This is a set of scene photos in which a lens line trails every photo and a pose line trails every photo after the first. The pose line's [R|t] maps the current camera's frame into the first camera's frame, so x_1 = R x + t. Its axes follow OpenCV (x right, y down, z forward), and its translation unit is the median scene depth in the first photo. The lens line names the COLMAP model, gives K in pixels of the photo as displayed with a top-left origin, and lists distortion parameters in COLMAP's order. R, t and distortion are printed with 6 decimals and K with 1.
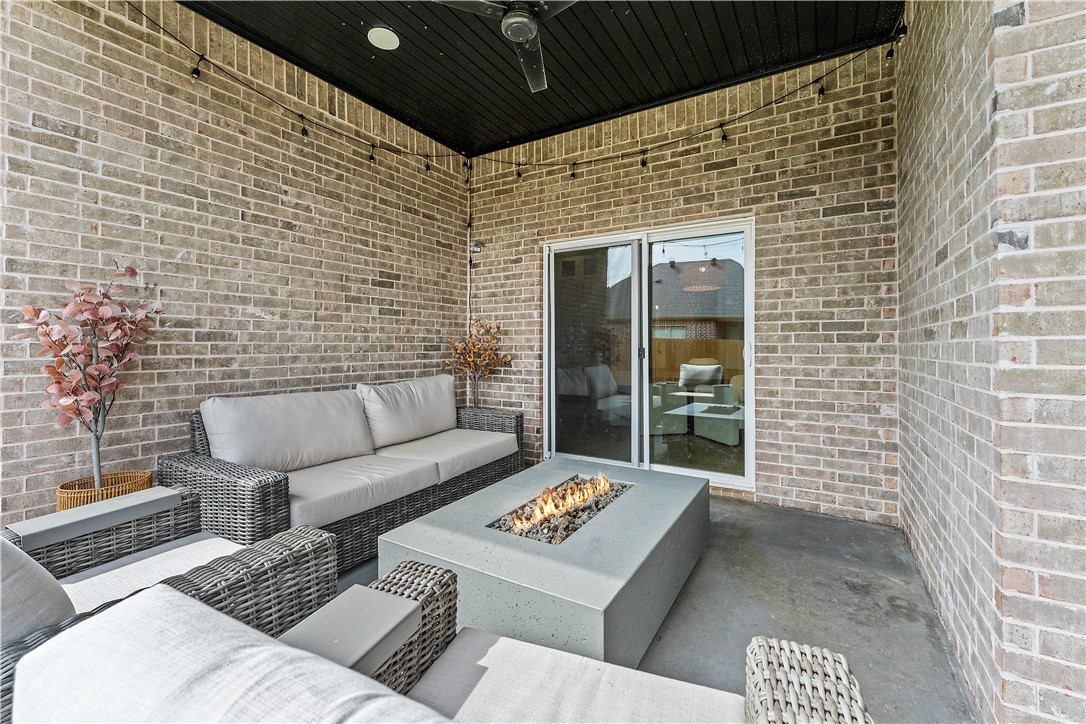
lens RADIAL K [[463.8, 0, 545.8], [0, 463.8, 343.5], [0, 0, 1]] dist [-0.000682, -0.000109]
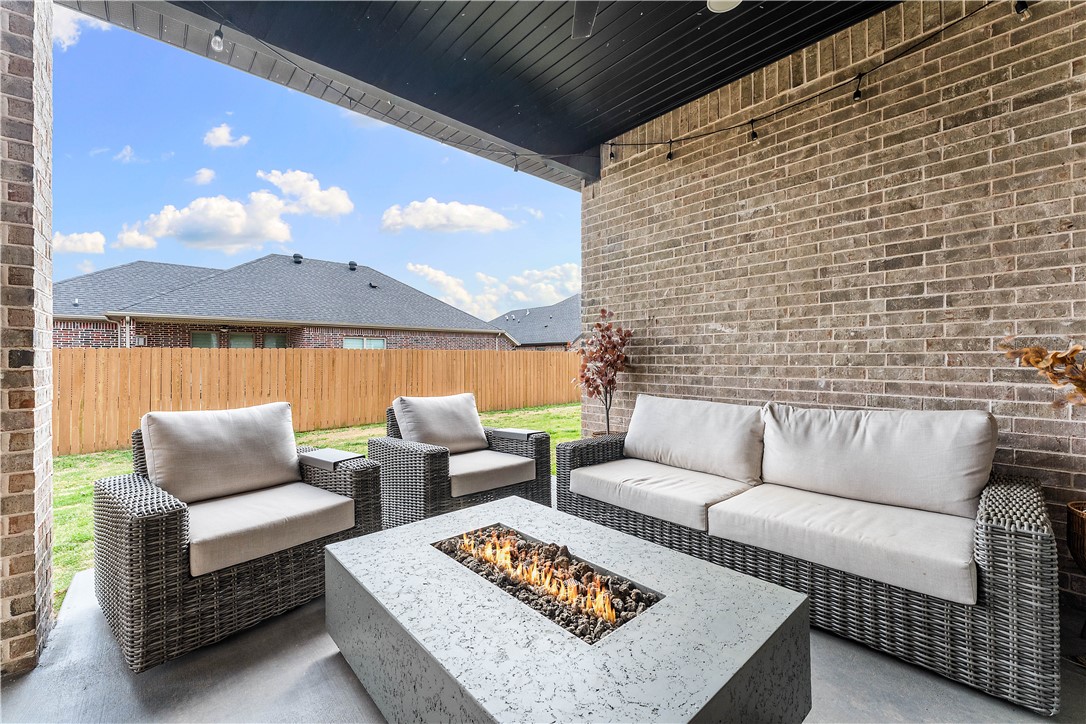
lens RADIAL K [[432.9, 0, 543.0], [0, 432.9, 362.0], [0, 0, 1]] dist [0.000304, -0.000082]
pose [[-0.291605, 0.004567, -0.956528, 0.473162], [0.004820, 0.999983, 0.003305, 0.010524], [0.956527, -0.003647, -0.291622, 0.841570]]
